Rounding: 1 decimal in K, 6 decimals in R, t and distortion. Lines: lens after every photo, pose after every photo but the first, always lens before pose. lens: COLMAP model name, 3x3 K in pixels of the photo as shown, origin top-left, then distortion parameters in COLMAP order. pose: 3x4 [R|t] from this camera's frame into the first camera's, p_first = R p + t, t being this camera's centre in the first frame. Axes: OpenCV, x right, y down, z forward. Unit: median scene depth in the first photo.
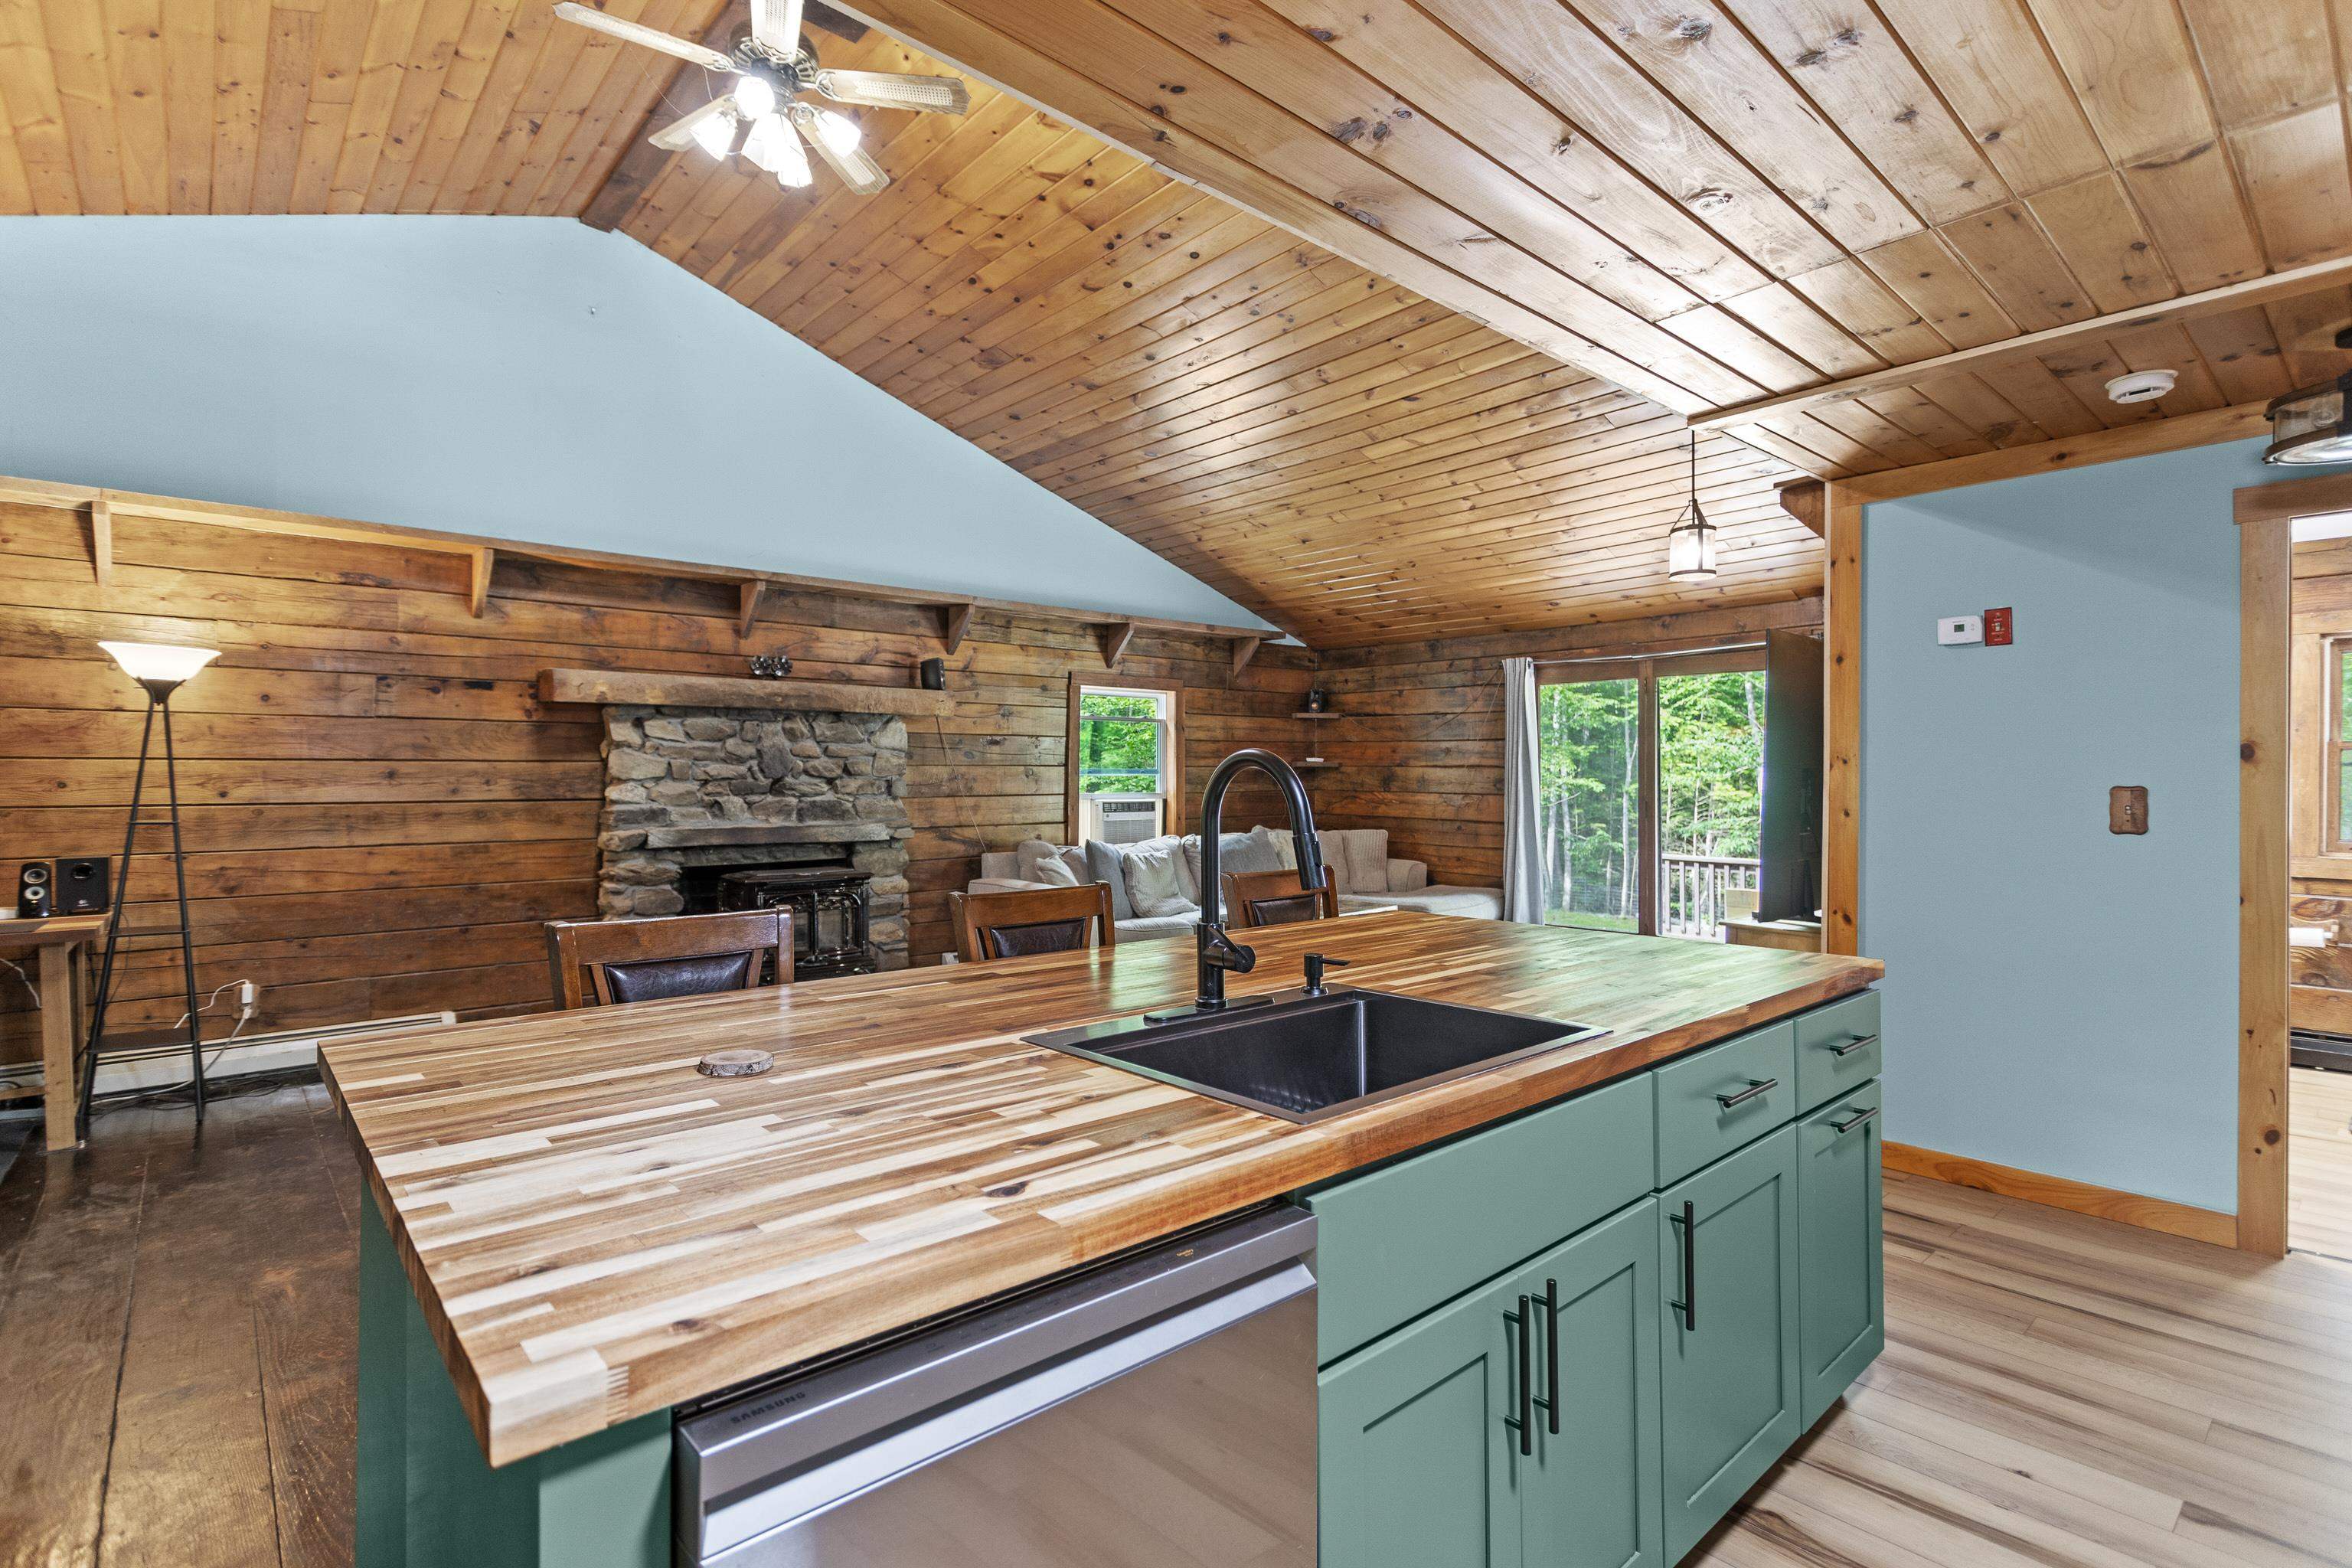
lens RADIAL K [[1114.7, 0, 1189.1], [0, 1114.7, 774.7], [0, 0, 1]] dist [0.000801, 0.001891]
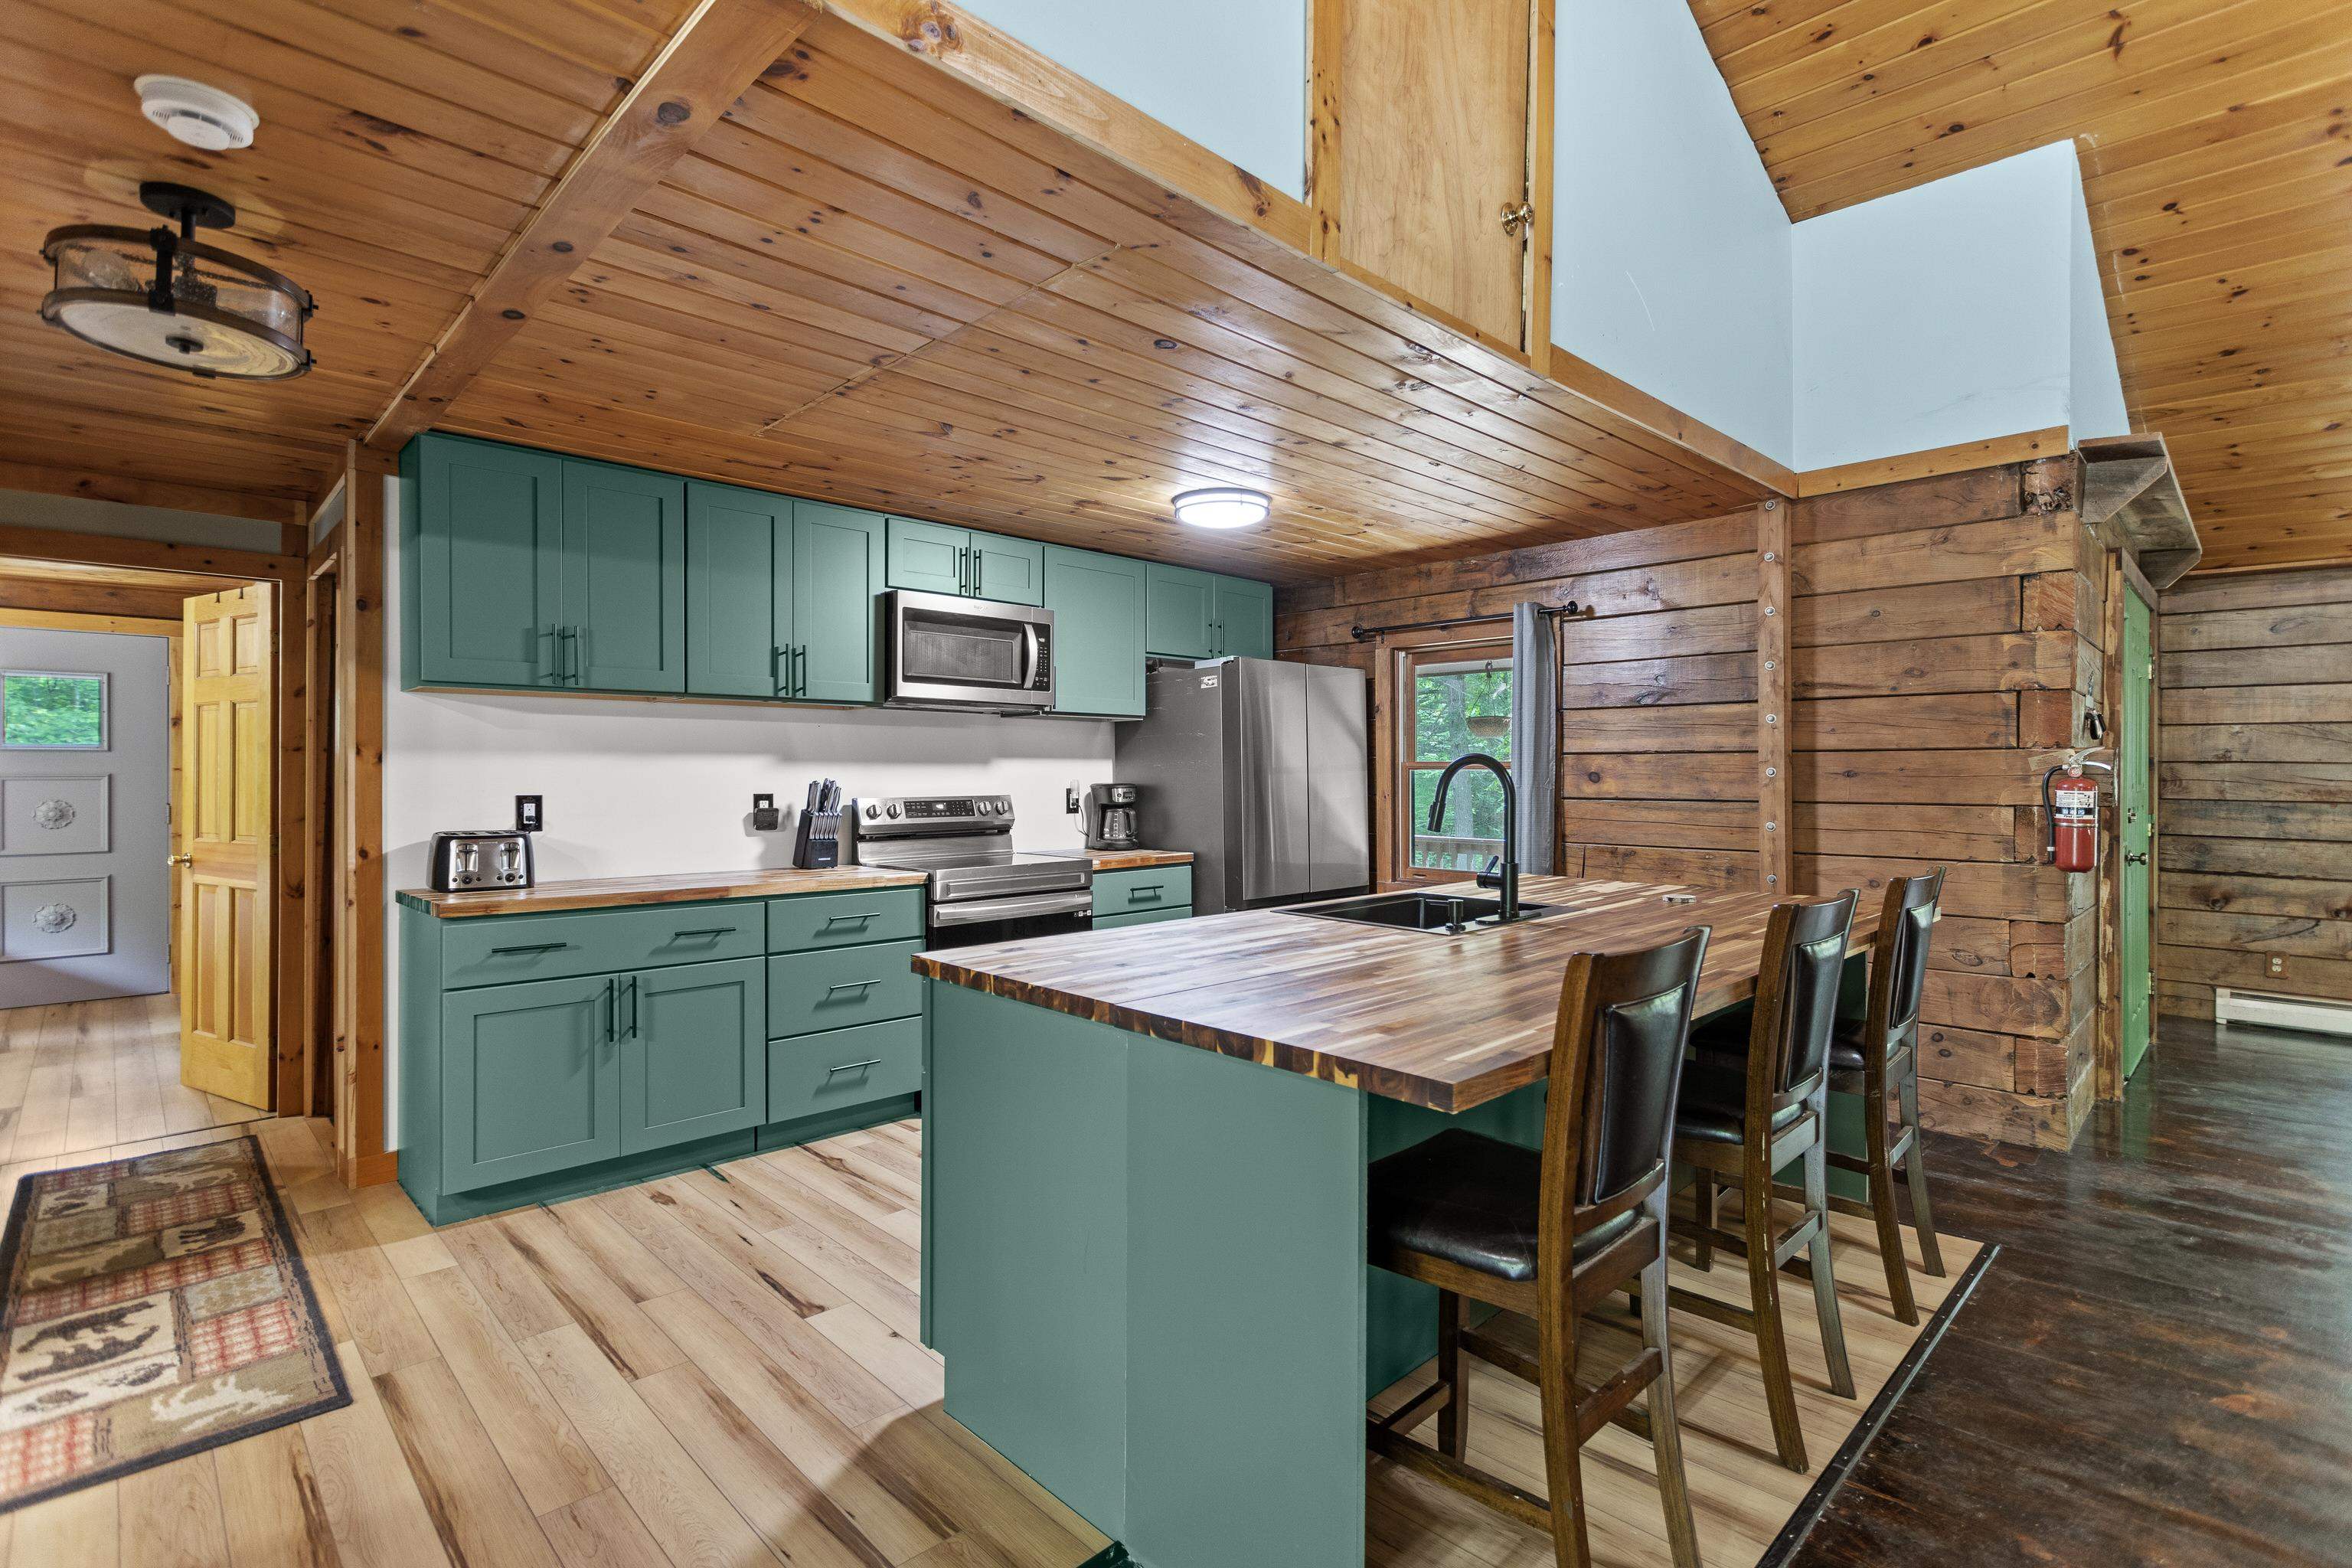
lens RADIAL K [[1114.7, 0, 1185.5], [0, 1114.7, 776.5], [0, 0, 1]] dist [0.000801, 0.001891]
pose [[-0.998982, -0.000153, -0.045112, 0.172398], [-0.000132, 1.000000, -0.000481, 0.003894], [0.045112, -0.000474, -0.998982, 0.799792]]
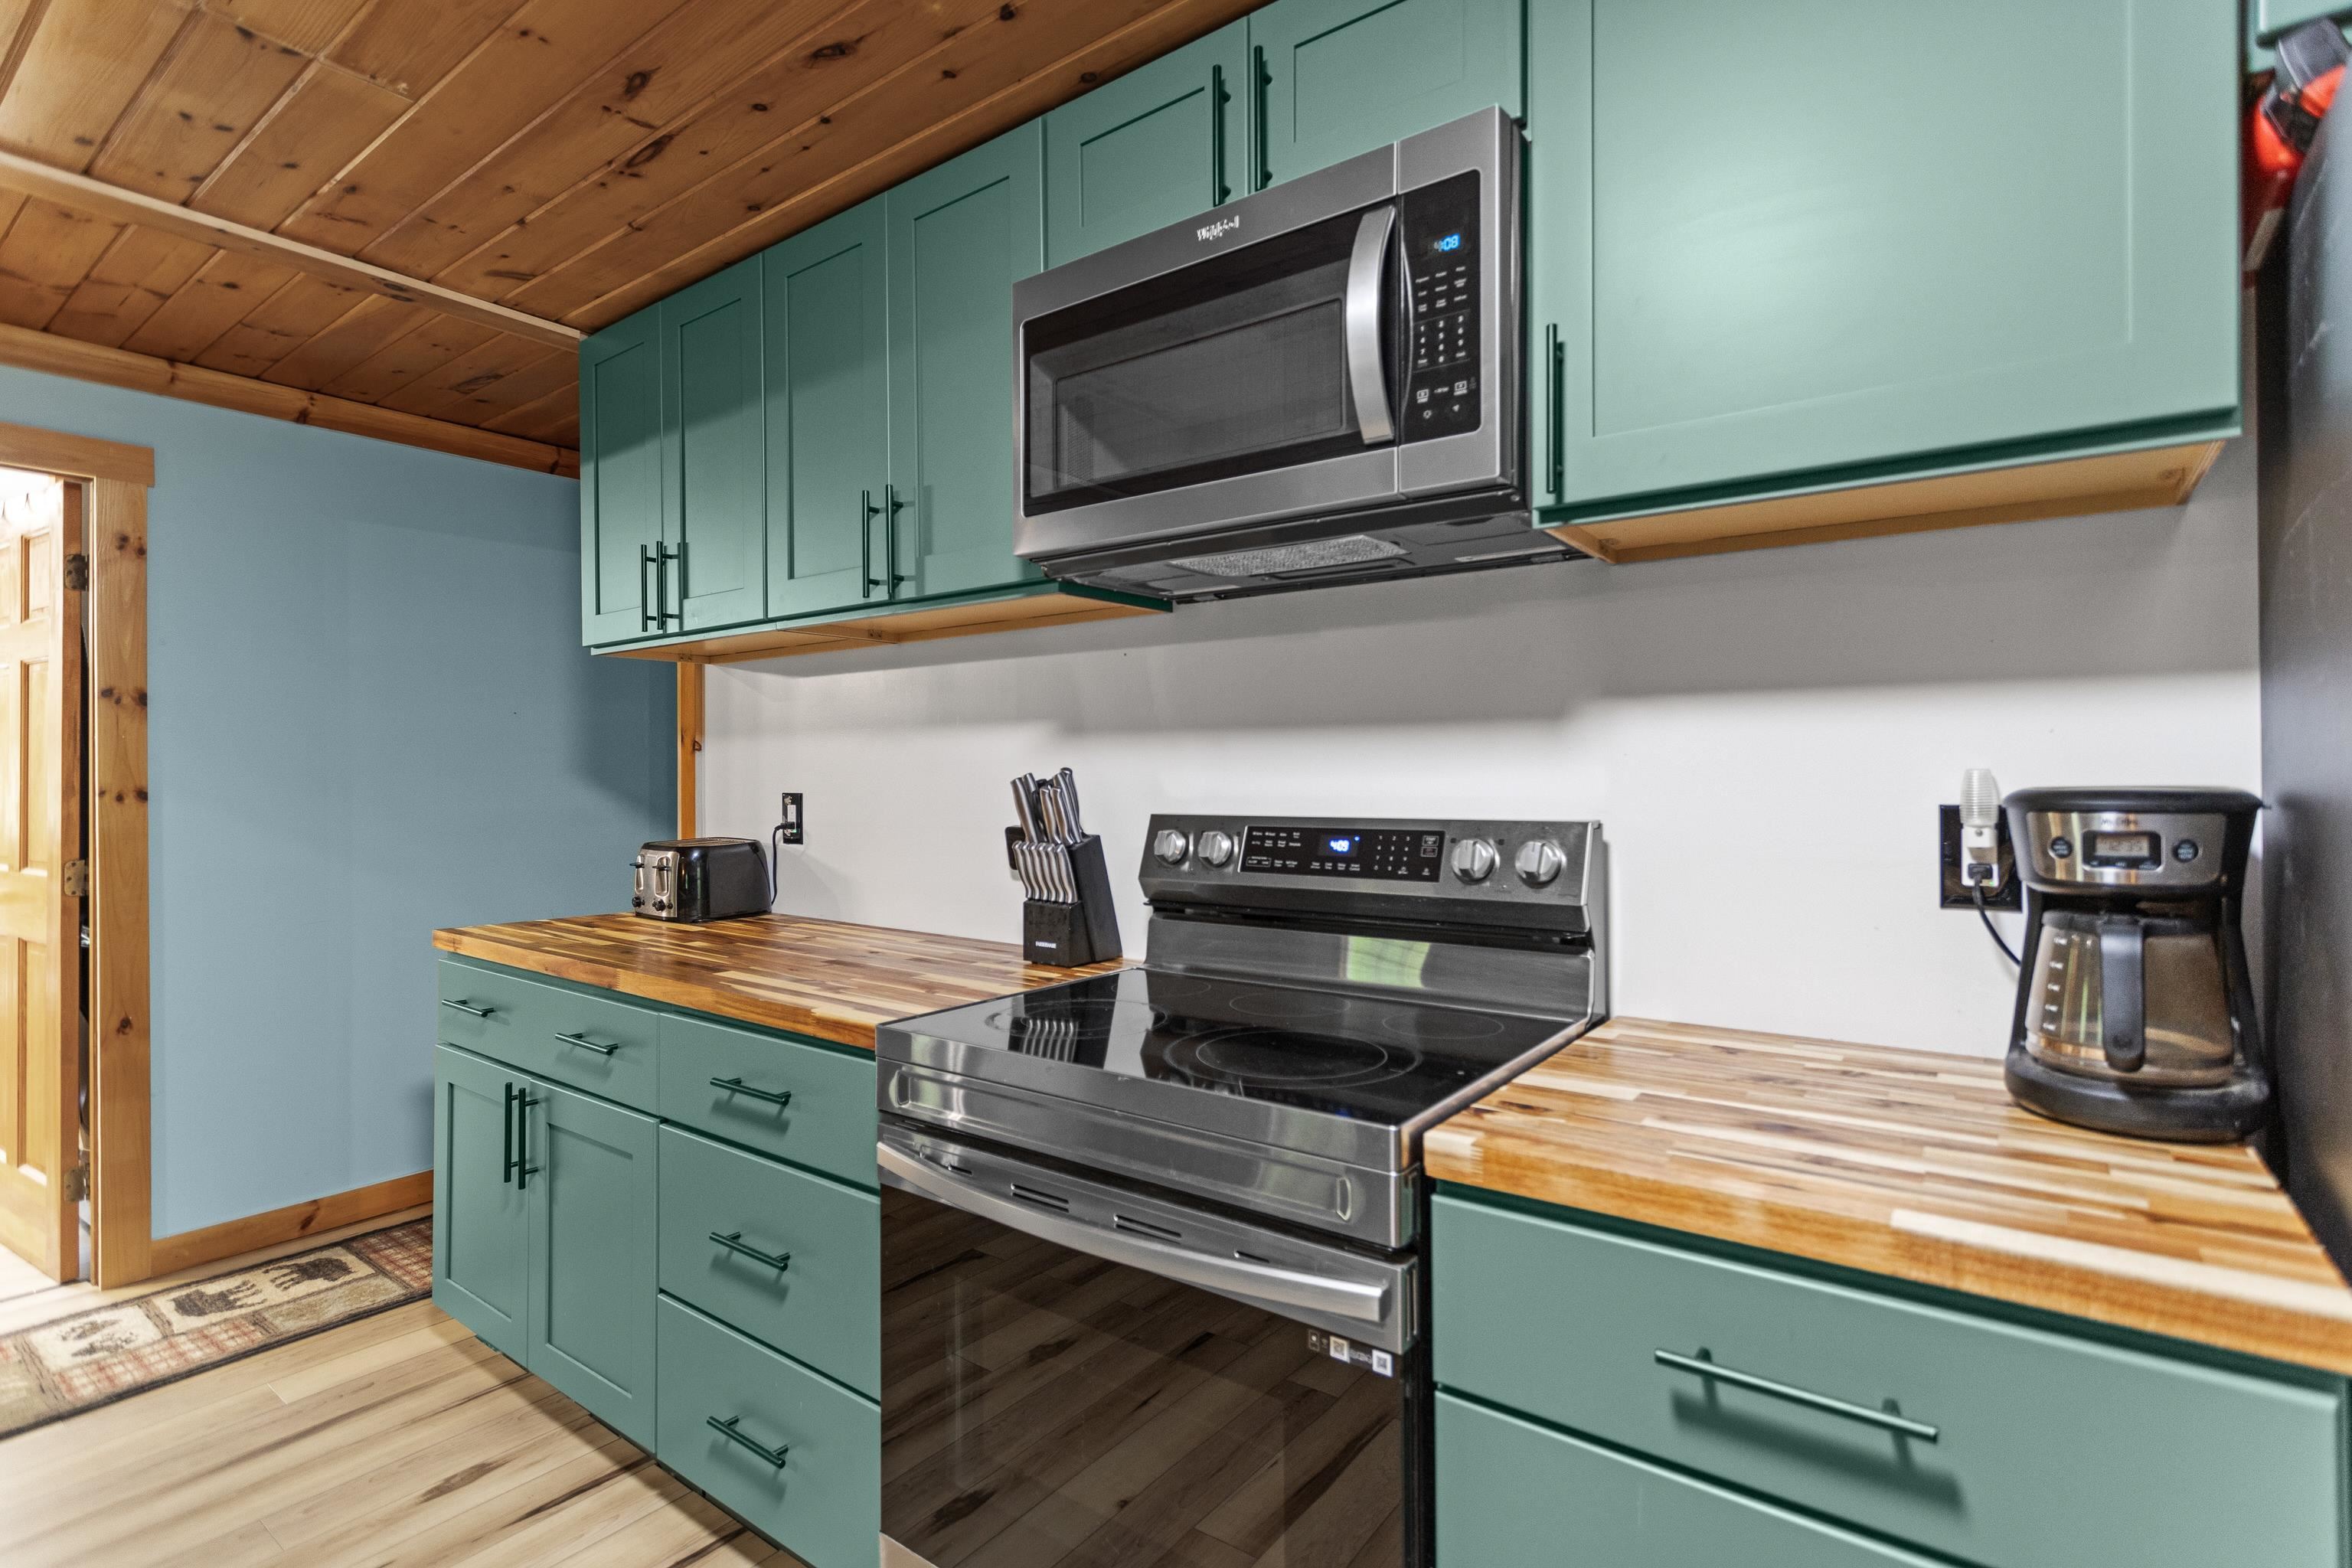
lens RADIAL K [[1114.7, 0, 1190.4], [0, 1114.7, 776.1], [0, 0, 1]] dist [0.000801, 0.001891]
pose [[-0.207213, -0.003764, 0.978289, 0.037090], [0.002594, 0.999987, 0.004397, 0.005934], [-0.978292, 0.003449, -0.207201, 0.065844]]
